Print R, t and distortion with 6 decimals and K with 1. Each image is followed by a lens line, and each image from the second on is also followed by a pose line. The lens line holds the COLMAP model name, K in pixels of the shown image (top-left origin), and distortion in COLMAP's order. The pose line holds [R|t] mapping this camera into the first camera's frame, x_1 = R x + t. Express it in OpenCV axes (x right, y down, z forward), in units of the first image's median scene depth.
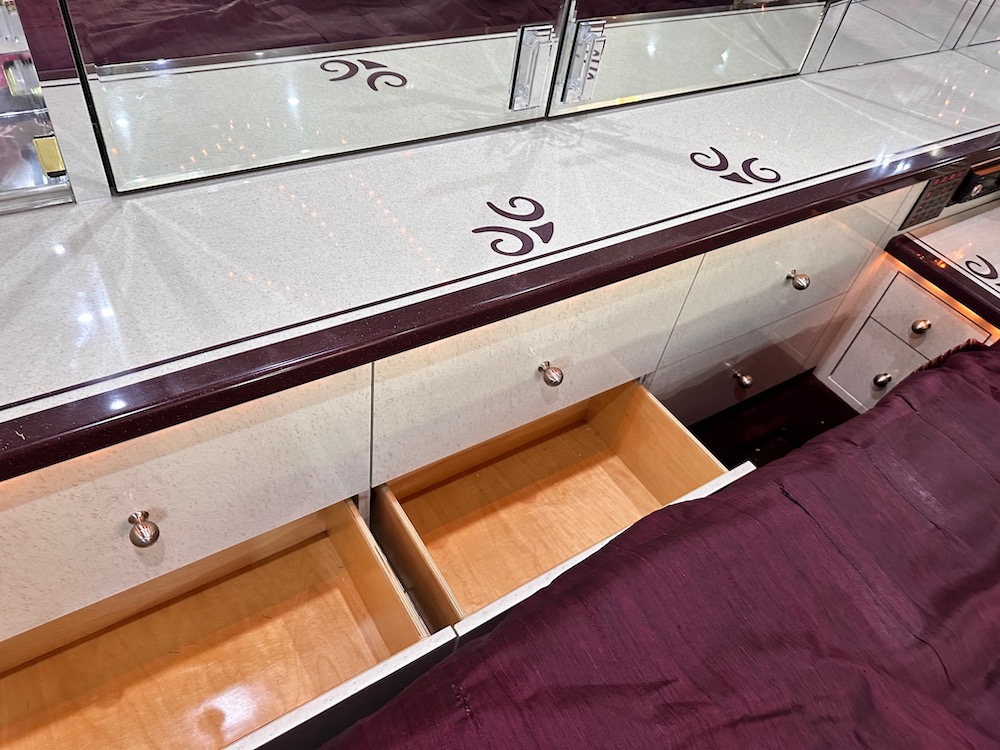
lens RADIAL K [[706.0, 0, 500.0], [0, 706.0, 375.0], [0, 0, 1]] dist [0.003349, 0.001226]
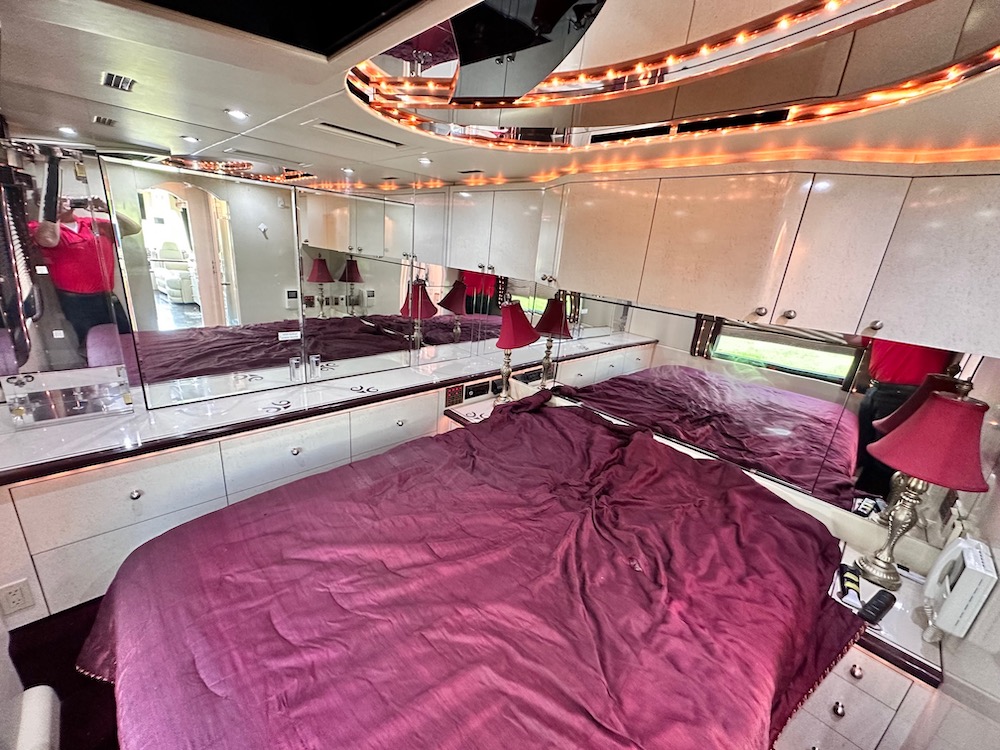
lens RADIAL K [[400.0, 0, 498.7], [0, 400.0, 374.2], [0, 0, 1]] dist [0.000687, -0.000459]
pose [[0.977188, -0.110809, 0.181176, 0.738084], [0.180139, 0.884316, -0.430737, 0.683344], [-0.112487, 0.453548, 0.884104, -0.930337]]
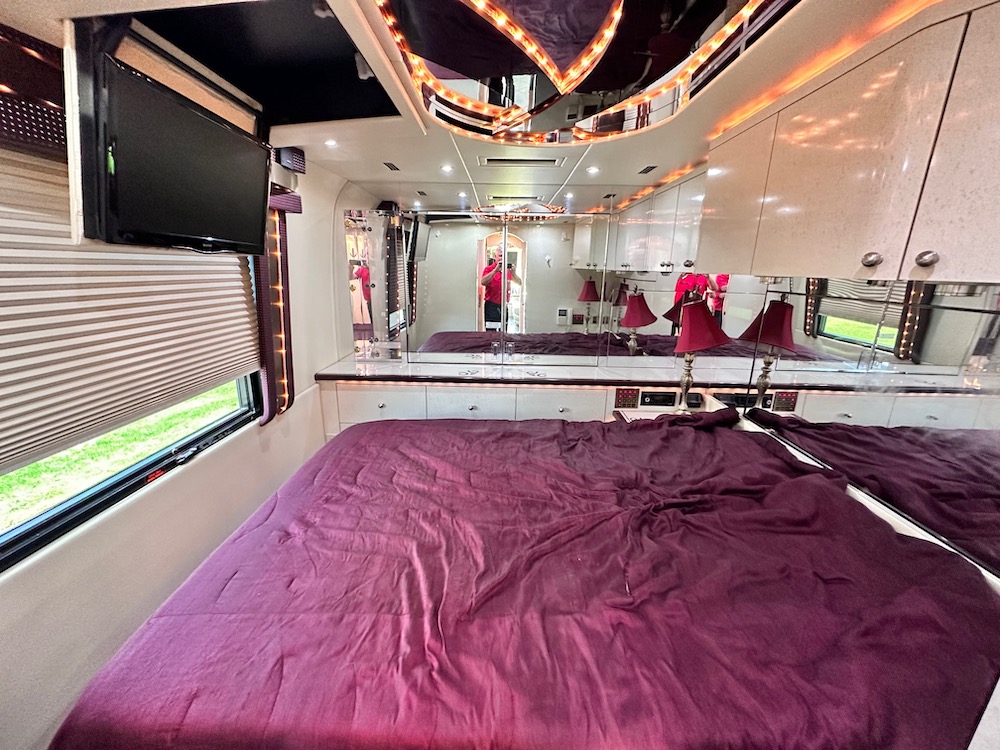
lens RADIAL K [[400.0, 0, 498.7], [0, 400.0, 374.2], [0, 0, 1]] dist [0.000687, -0.000459]
pose [[0.826497, 0.023559, -0.562448, 1.673914], [-0.329198, 0.830707, -0.448949, 0.922122], [0.456653, 0.556212, 0.694332, -0.762726]]
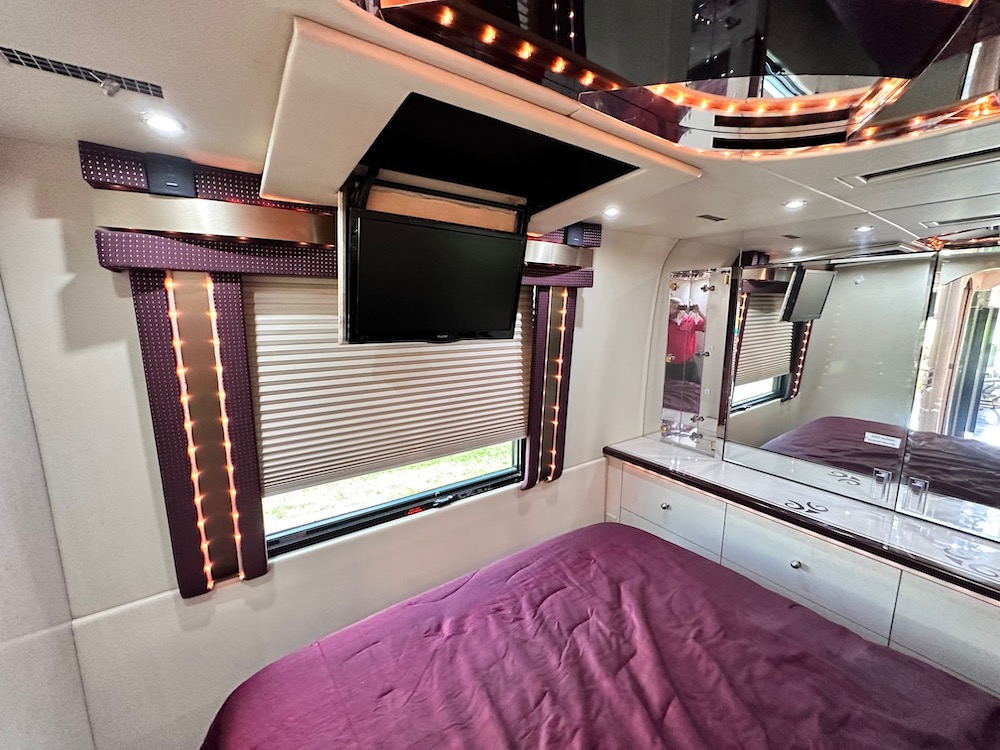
lens RADIAL K [[400.0, 0, 498.7], [0, 400.0, 374.2], [0, 0, 1]] dist [0.000687, -0.000459]
pose [[0.031480, 0.026590, -0.999151, 1.630926], [-0.711724, 0.702450, -0.003730, 0.323031], [0.701754, 0.711237, 0.041037, -0.383191]]
